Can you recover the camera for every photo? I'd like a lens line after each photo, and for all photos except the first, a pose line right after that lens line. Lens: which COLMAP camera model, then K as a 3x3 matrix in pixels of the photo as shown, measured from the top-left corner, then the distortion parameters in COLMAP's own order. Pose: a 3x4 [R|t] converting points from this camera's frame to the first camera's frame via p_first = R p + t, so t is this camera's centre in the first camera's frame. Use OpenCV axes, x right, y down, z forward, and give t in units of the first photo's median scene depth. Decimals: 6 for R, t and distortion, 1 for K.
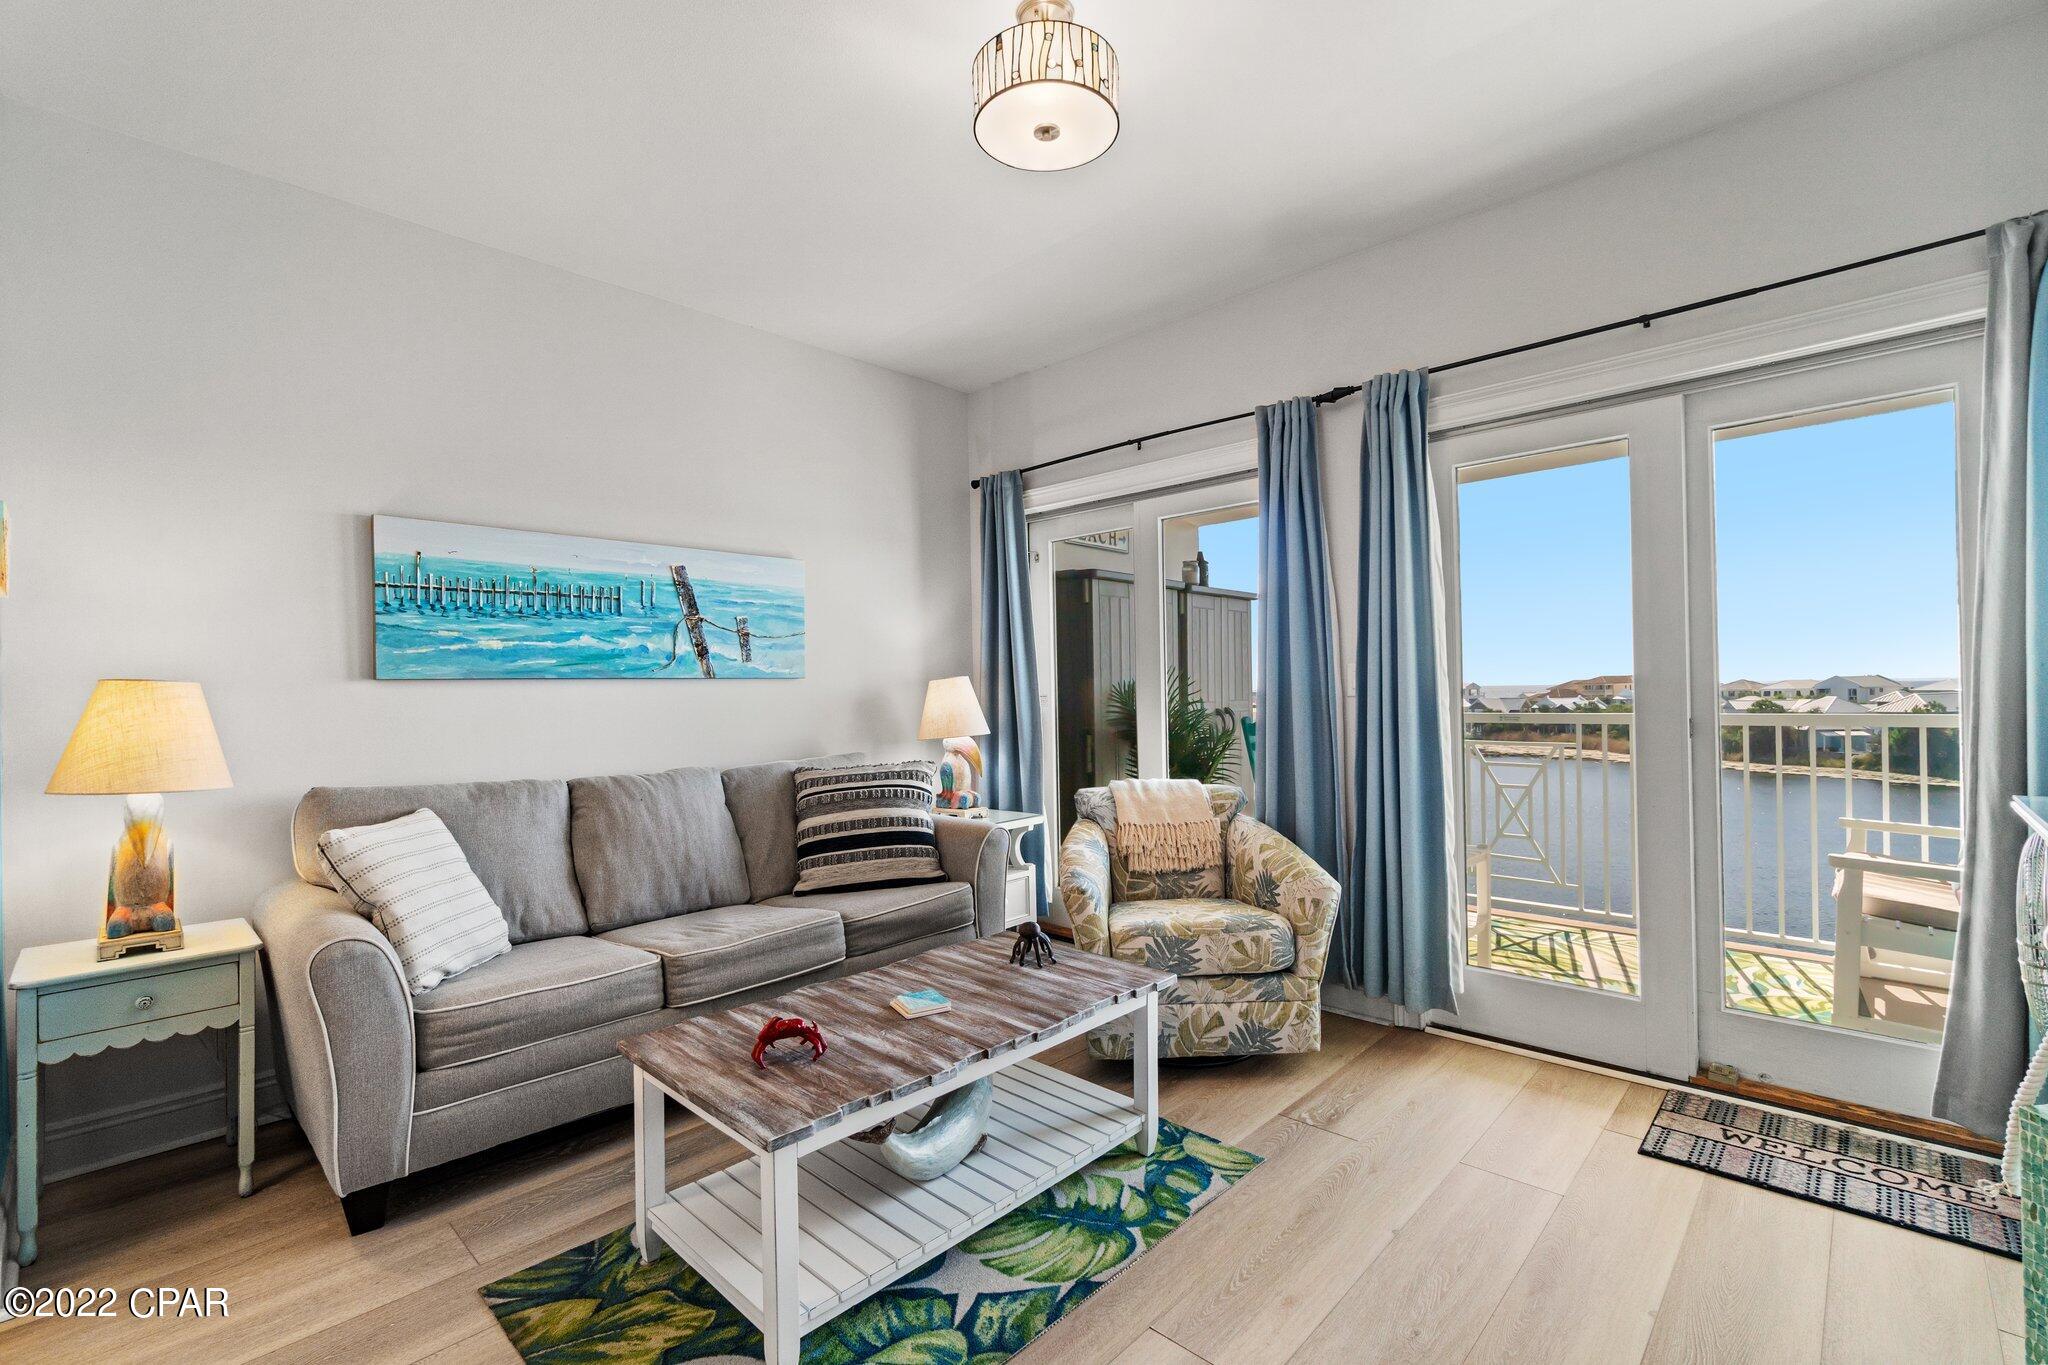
lens RADIAL K [[890.1, 0, 1003.1], [0, 890.1, 693.5], [0, 0, 1]] dist [-0.005122, 0.000517]
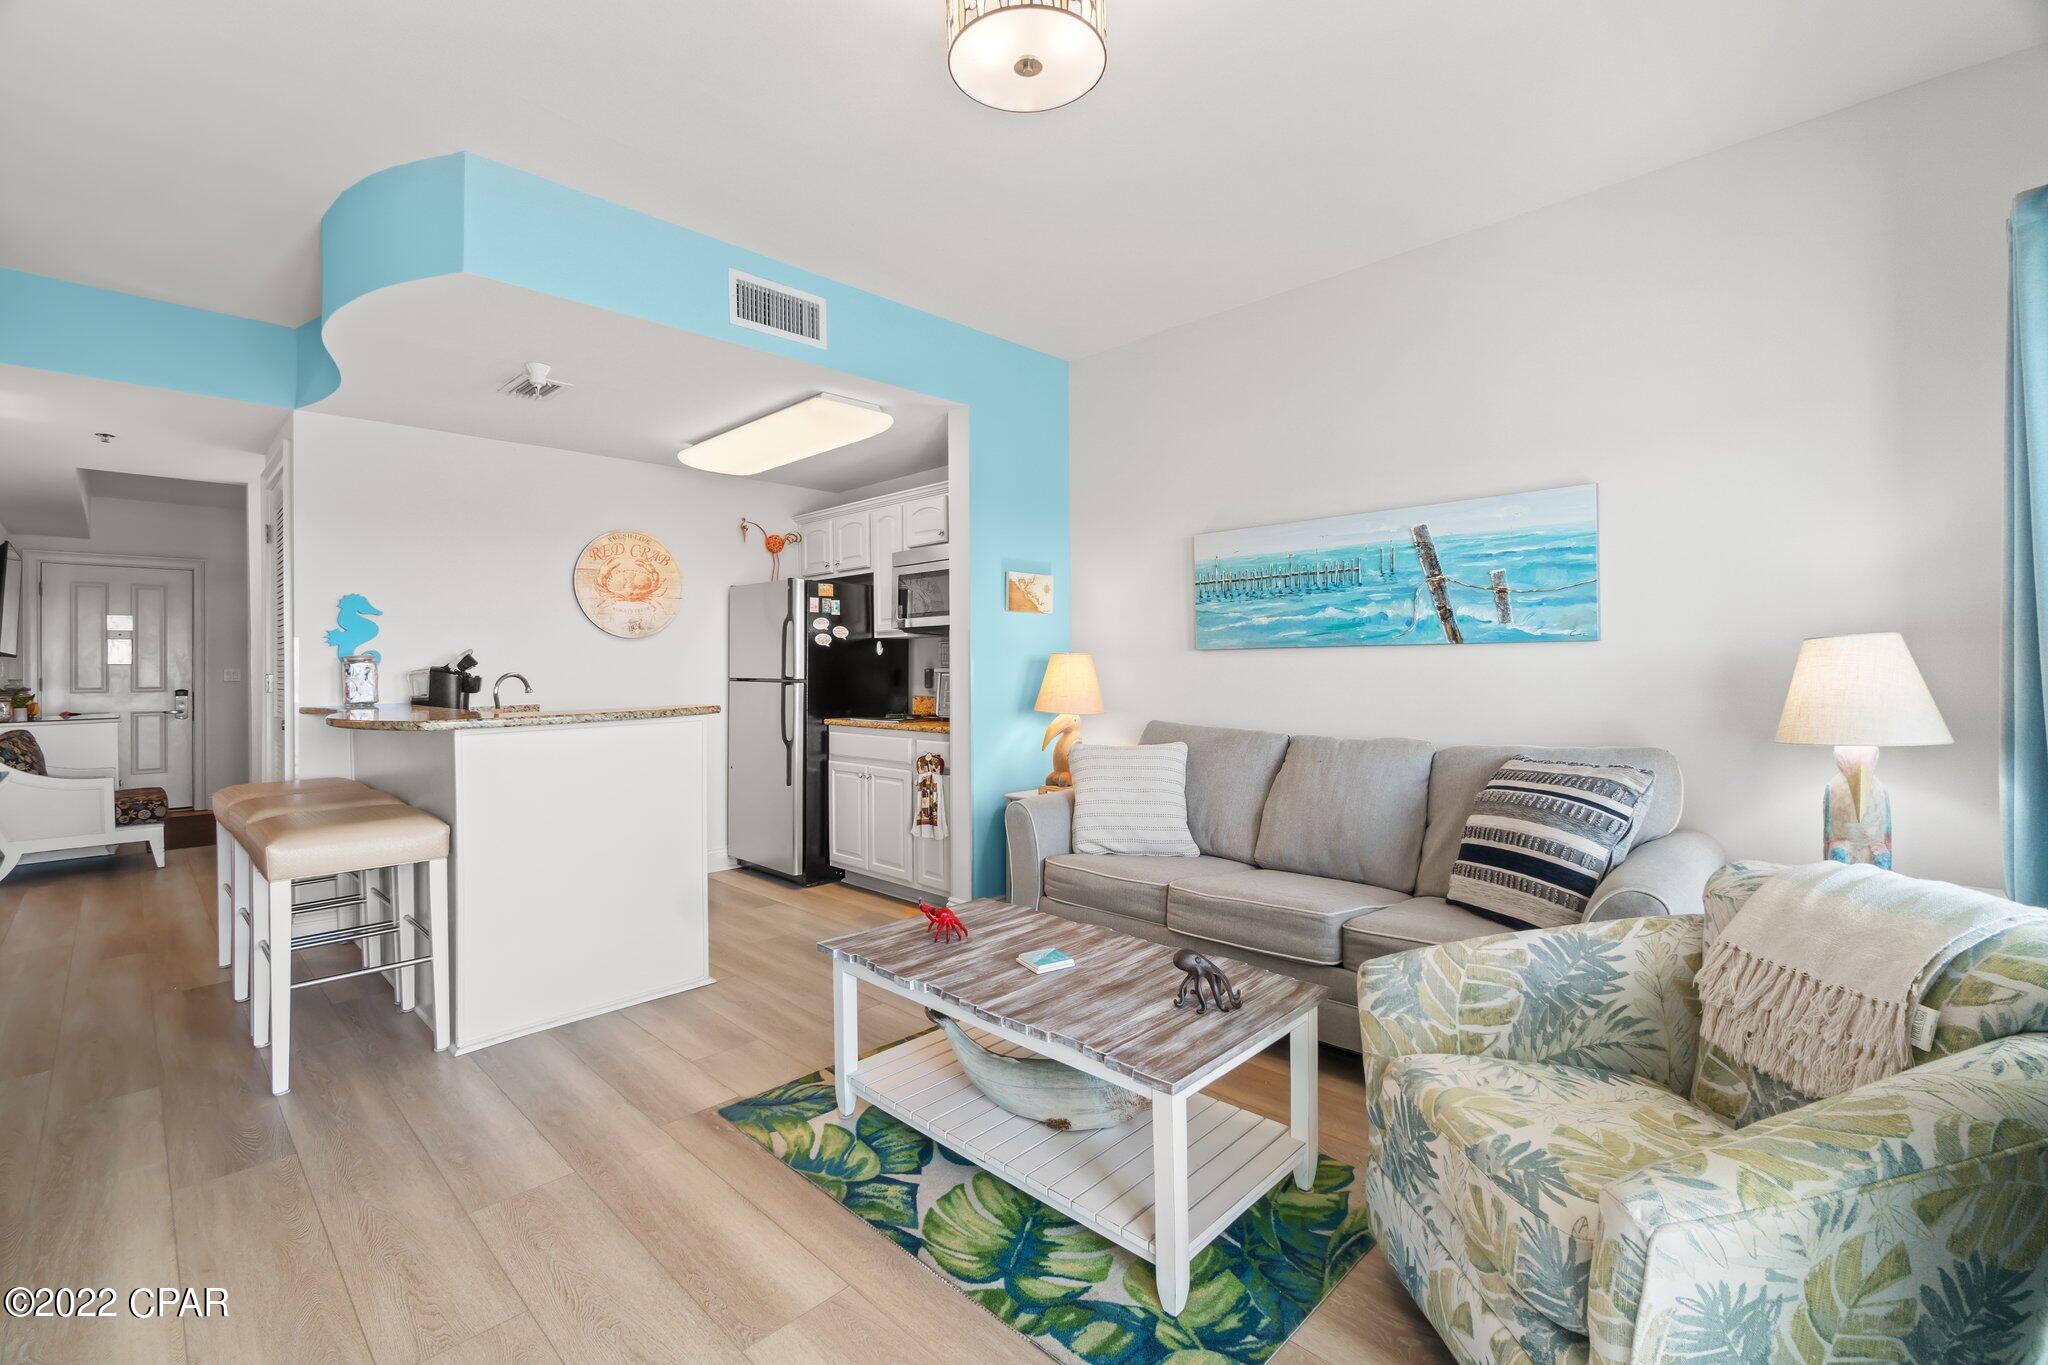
lens RADIAL K [[890.1, 0, 1044.4], [0, 890.1, 655.9], [0, 0, 1]] dist [-0.005122, 0.000517]
pose [[0.017476, 0.007104, -0.999822, 0.686329], [0.008611, 0.999937, 0.007256, -0.018072], [0.999810, -0.008736, 0.017413, 0.691247]]
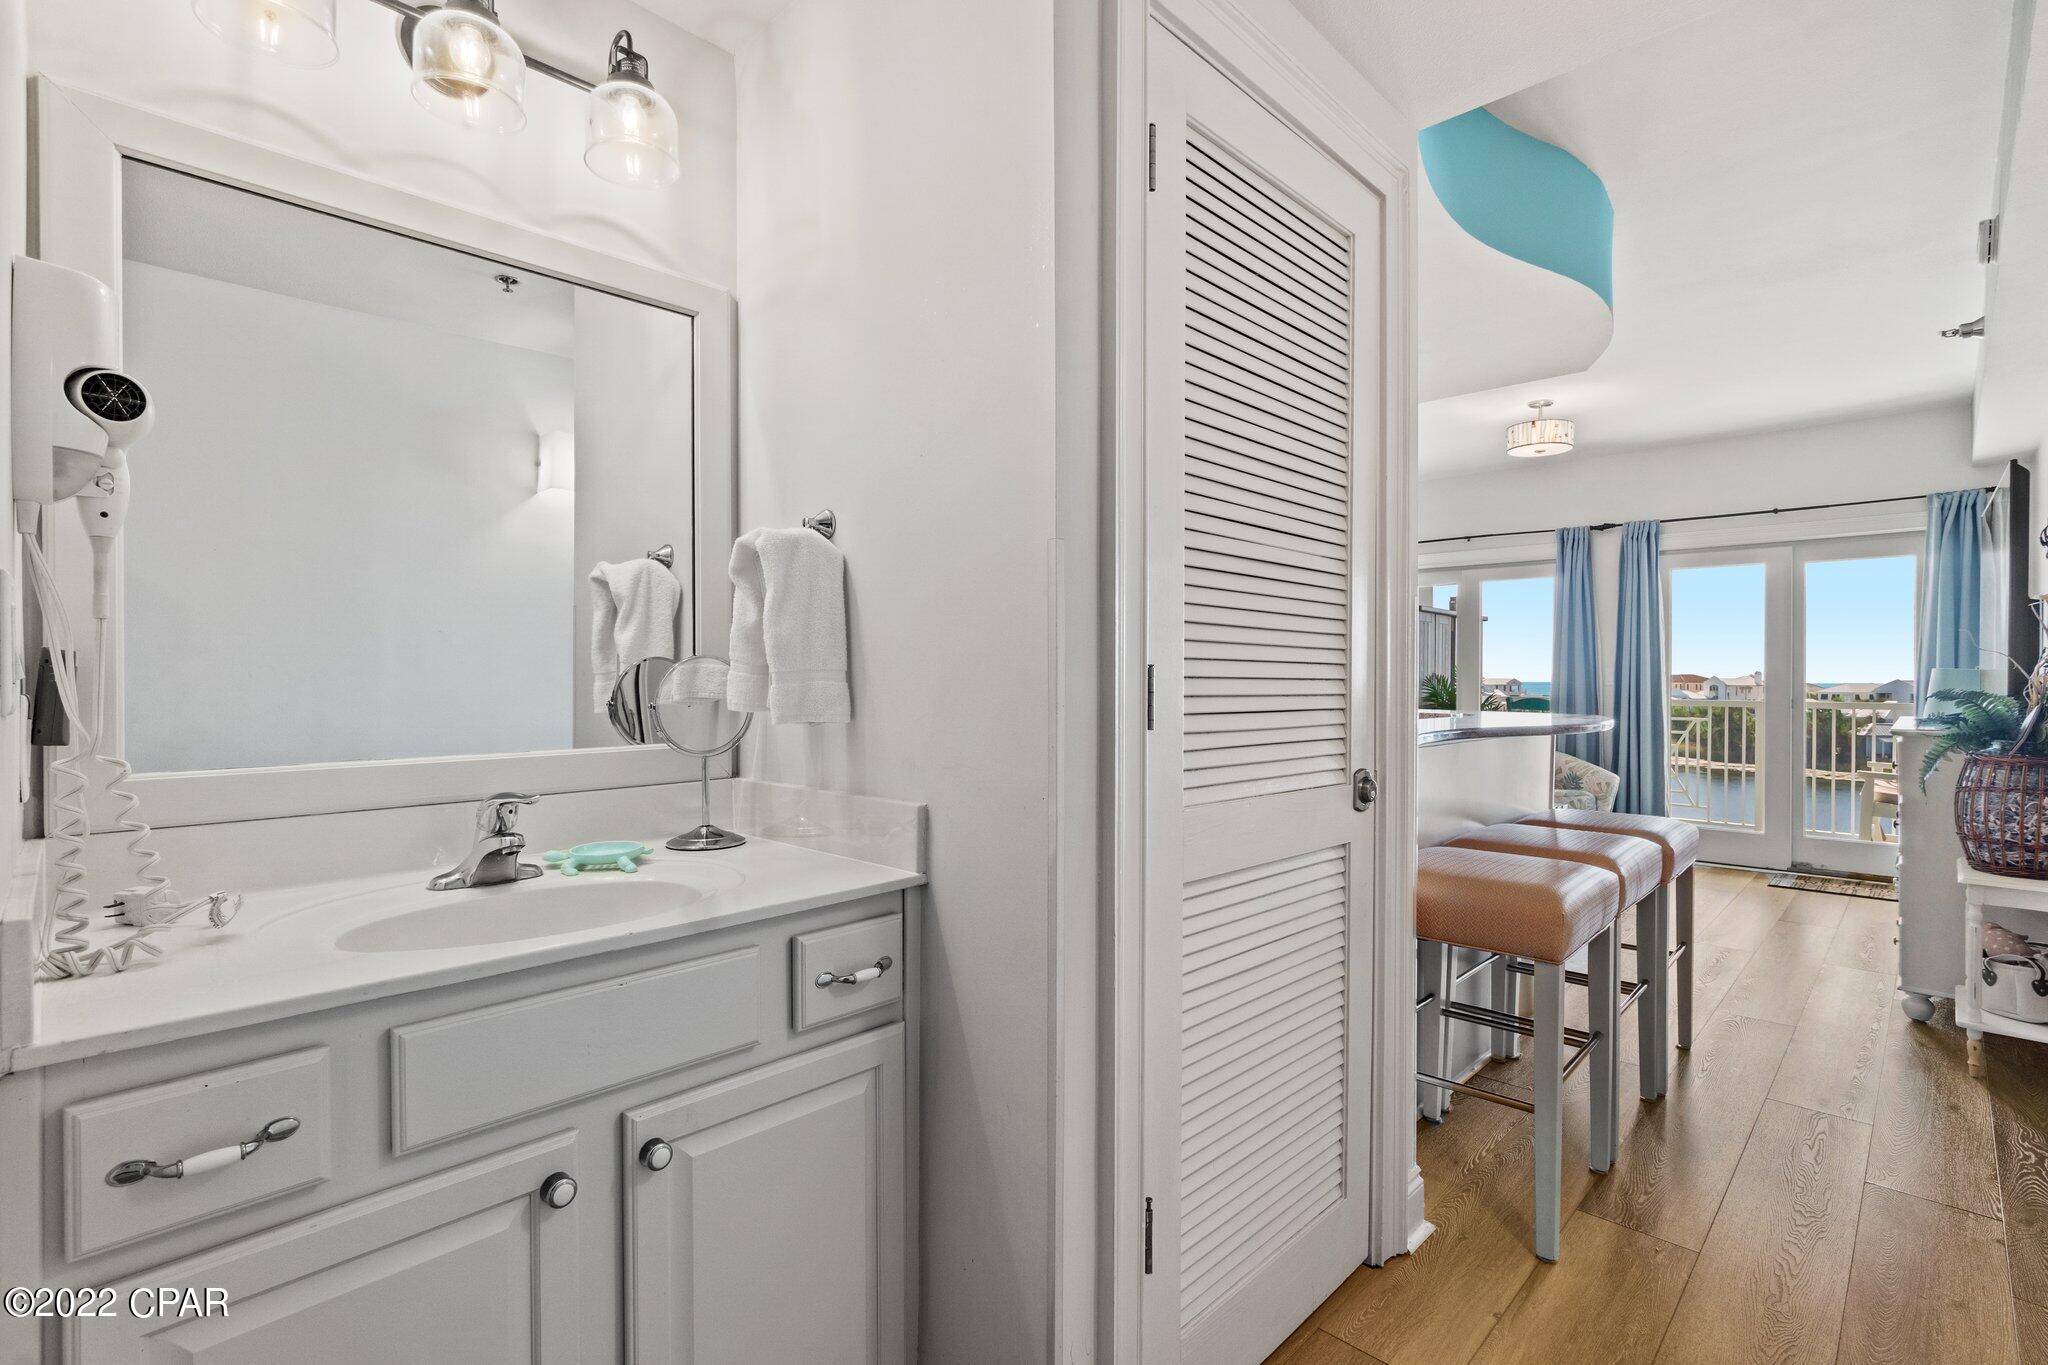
lens RADIAL K [[909.6, 0, 1016.8], [0, 909.6, 682.1], [0, 0, 1]] dist [-0.014836, 0.003695]
pose [[0.999551, 0.022182, -0.020137, -0.920577], [-0.022126, 0.999751, 0.002973, 0.019831], [0.020198, -0.002526, 0.999793, -1.058948]]
